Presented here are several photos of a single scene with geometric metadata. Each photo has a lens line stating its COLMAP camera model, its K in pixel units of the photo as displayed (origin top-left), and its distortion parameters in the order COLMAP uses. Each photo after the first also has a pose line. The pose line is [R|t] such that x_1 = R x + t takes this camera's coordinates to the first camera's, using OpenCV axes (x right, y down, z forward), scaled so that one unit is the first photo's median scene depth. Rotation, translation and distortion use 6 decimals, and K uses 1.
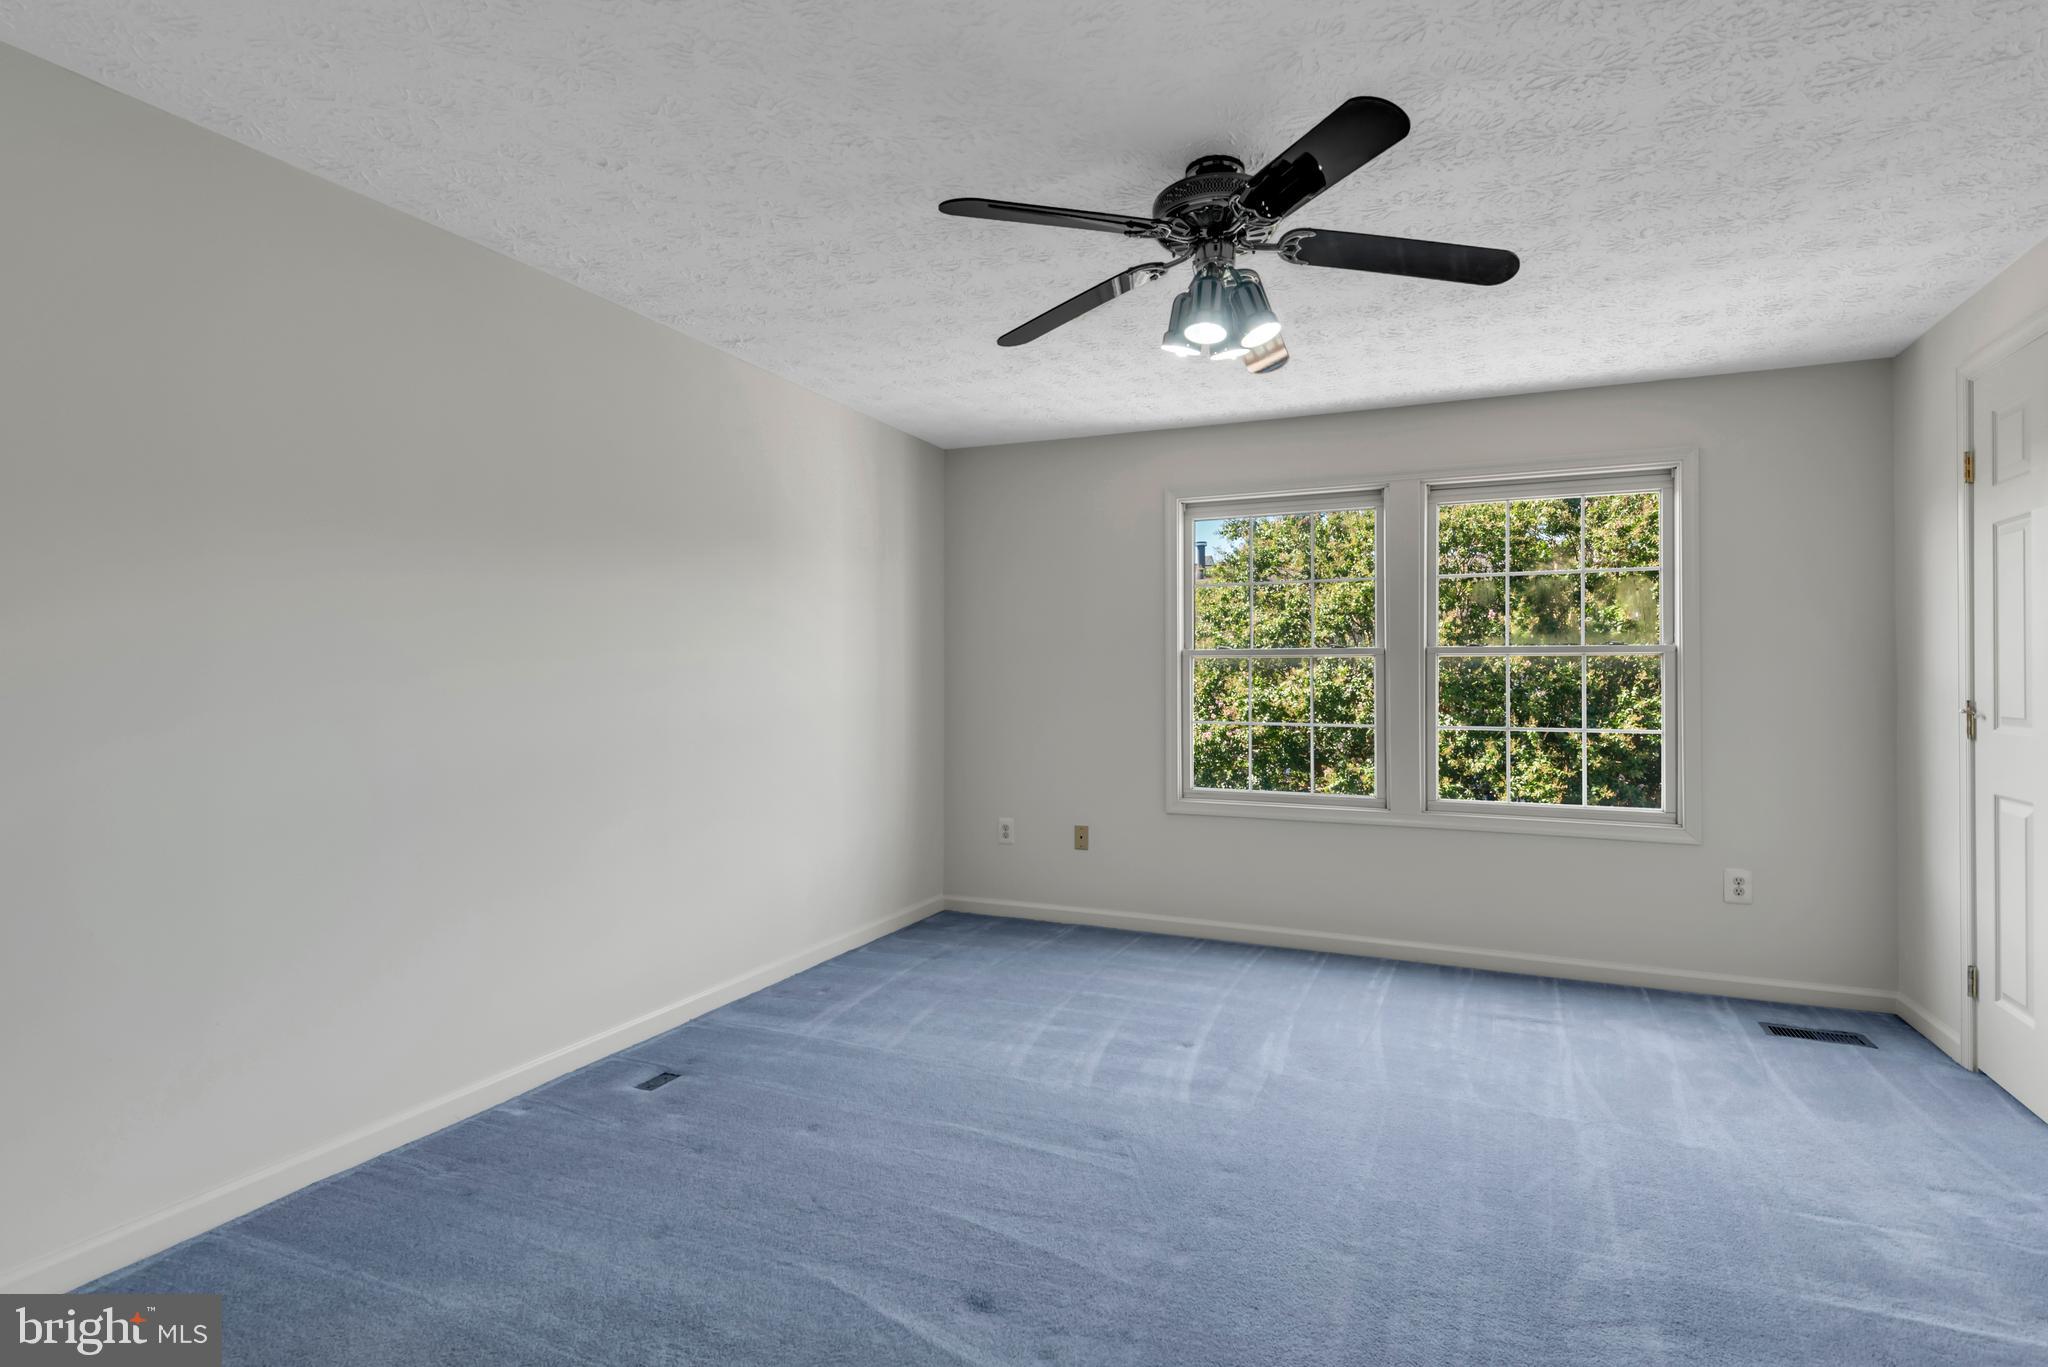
lens RADIAL K [[912.1, 0, 1032.7], [0, 912.1, 673.8], [0, 0, 1]] dist [0.024737, -0.015383]
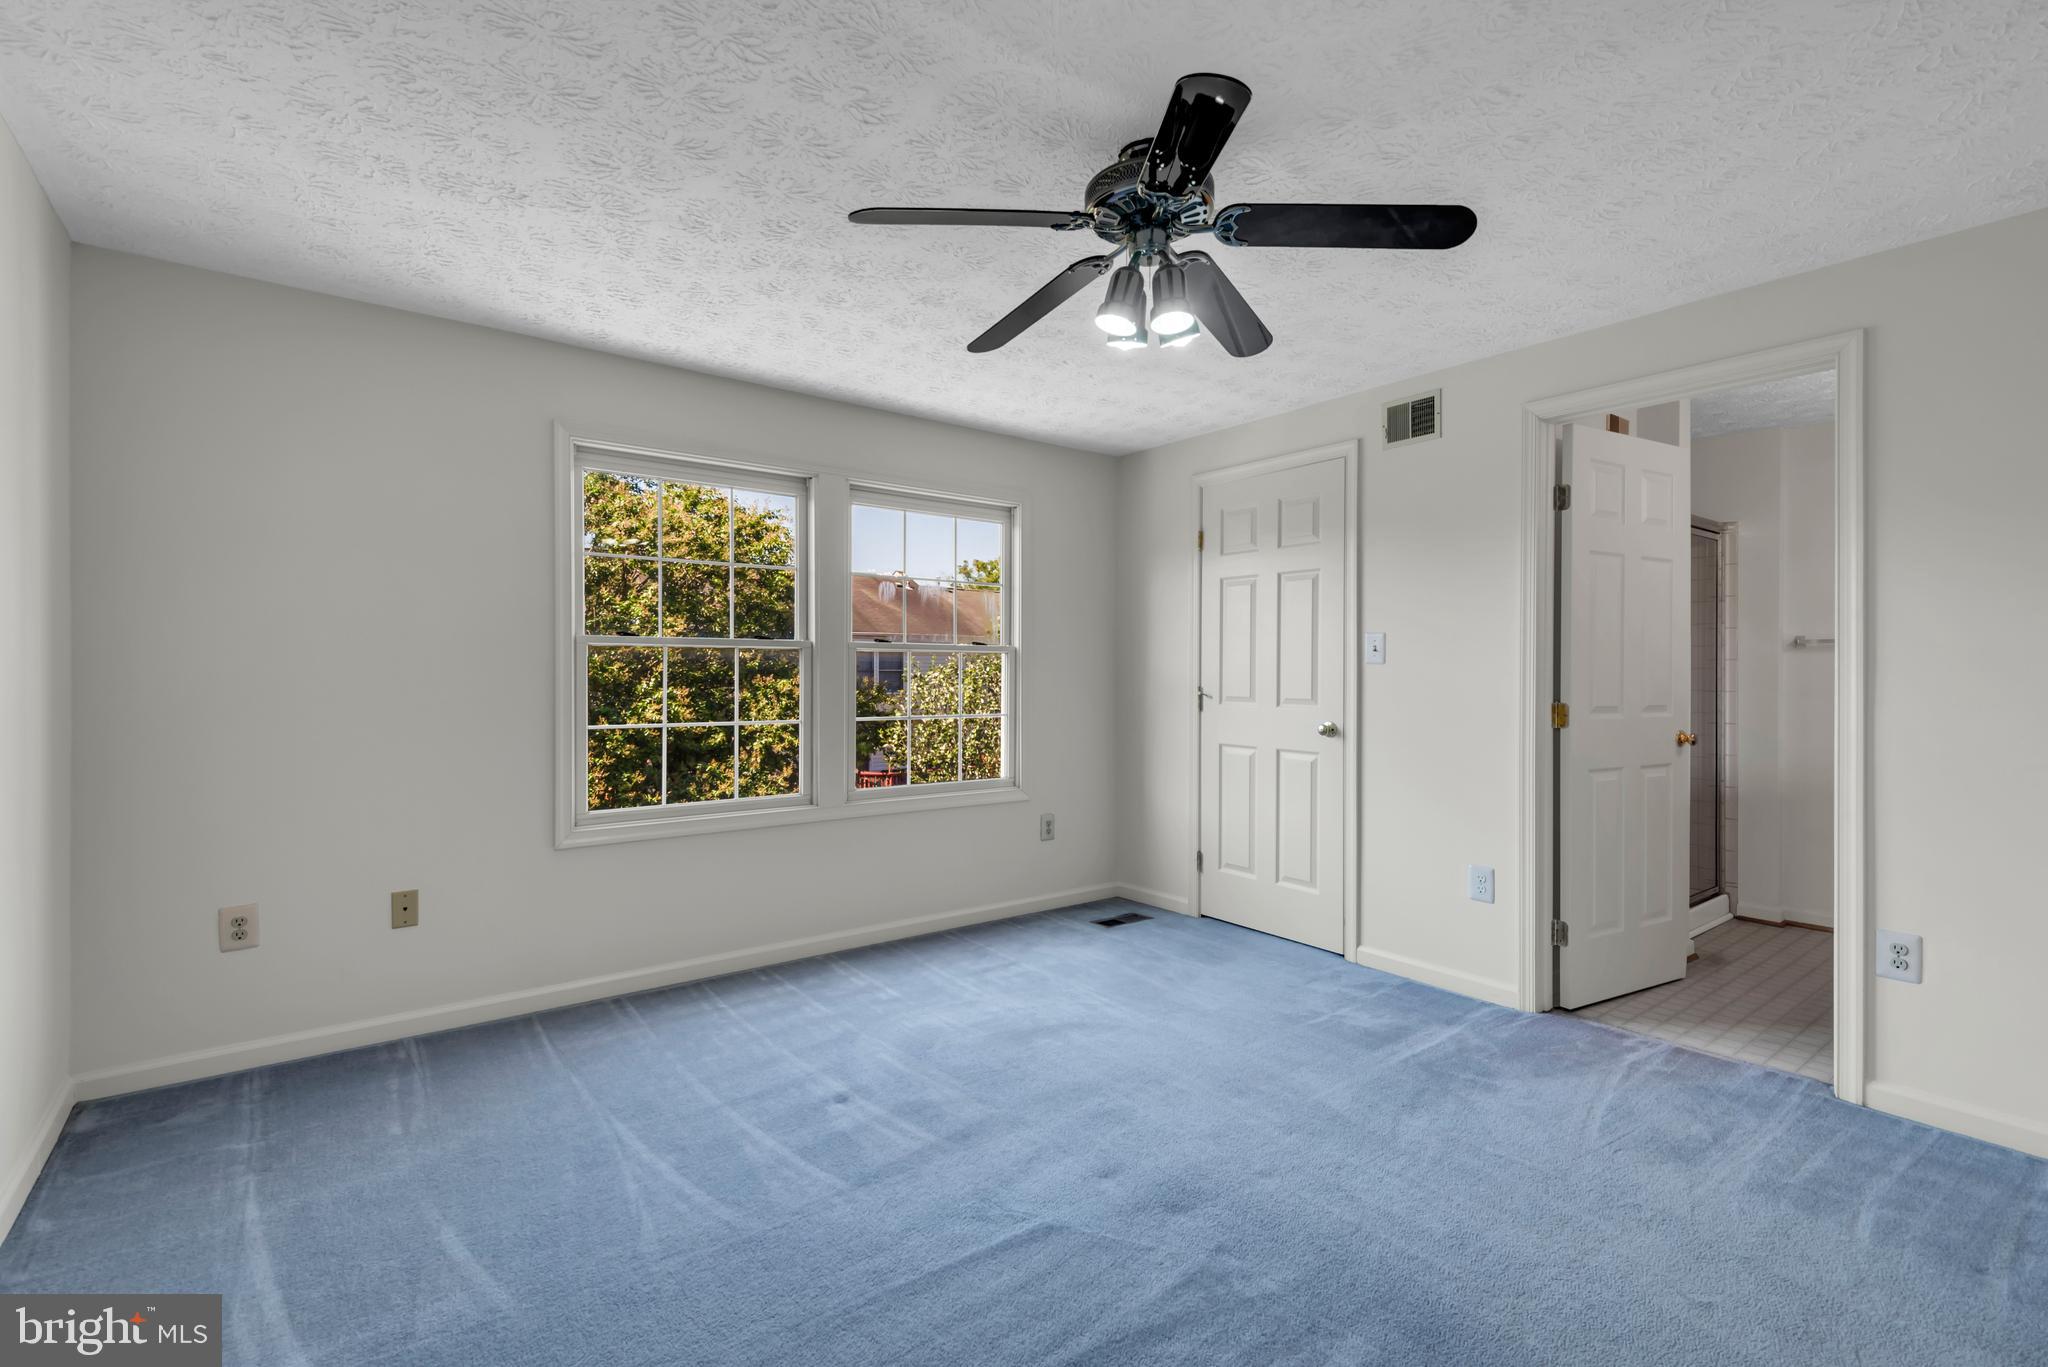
lens RADIAL K [[930.6, 0, 1026.9], [0, 930.6, 666.1], [0, 0, 1]] dist [0.029791, -0.015271]
pose [[0.519471, 0.000264, 0.854488, -0.463609], [-0.002876, 0.999995, 0.001440, -0.006199], [-0.854483, -0.003205, 0.519469, 0.364217]]
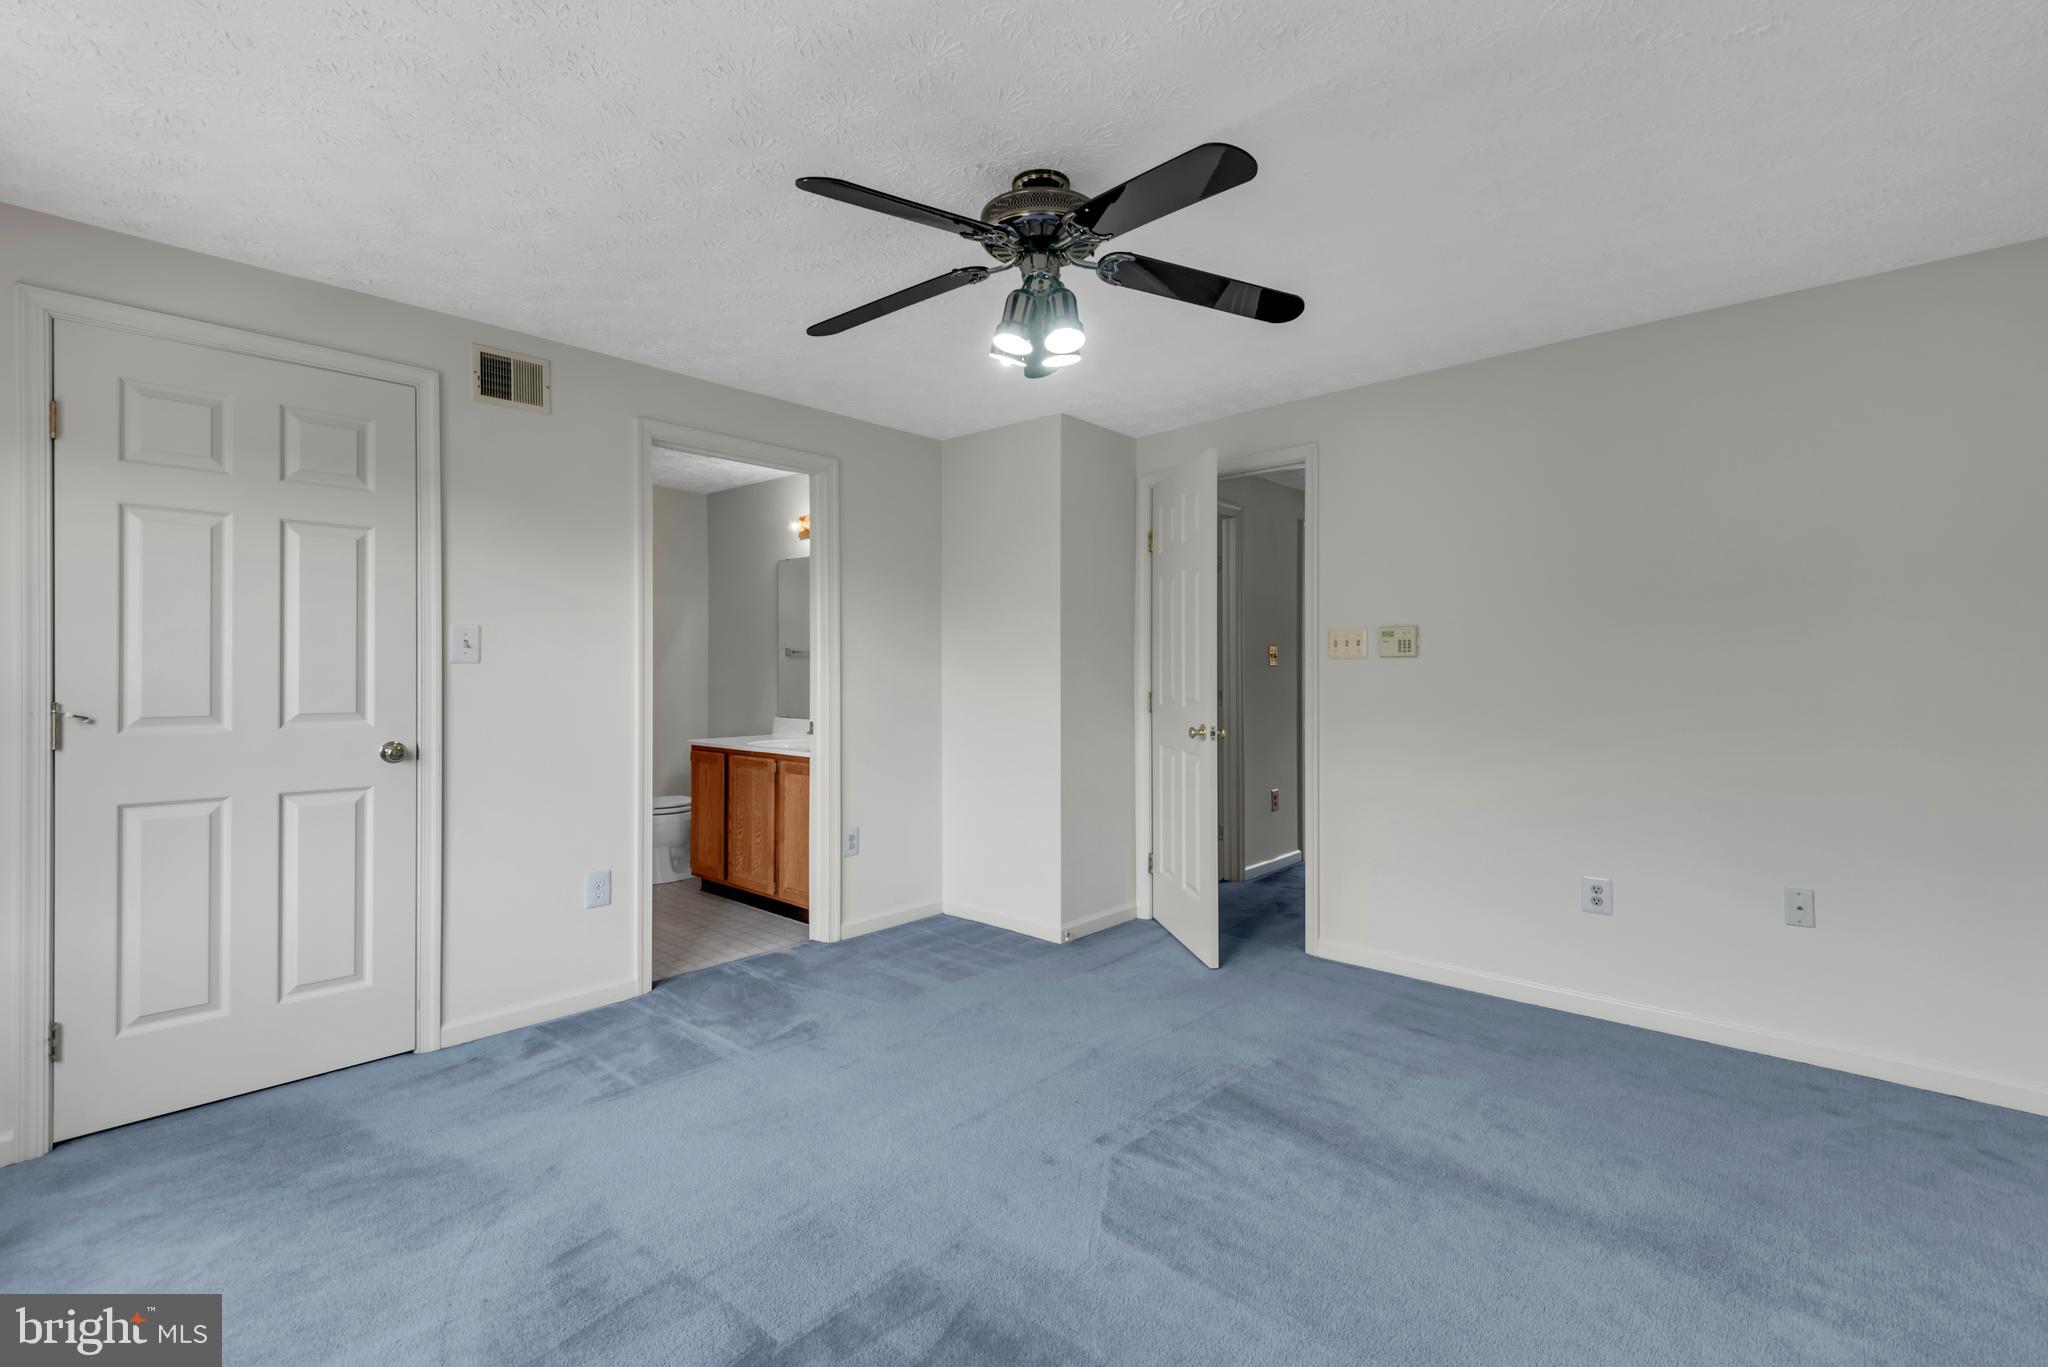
lens RADIAL K [[930.6, 0, 1026.9], [0, 930.6, 666.1], [0, 0, 1]] dist [0.029791, -0.015271]
pose [[-0.937078, -0.005318, 0.349081, -0.082965], [-0.008237, 0.999942, -0.006877, -0.002921], [-0.349024, -0.009319, -0.937067, 1.312503]]
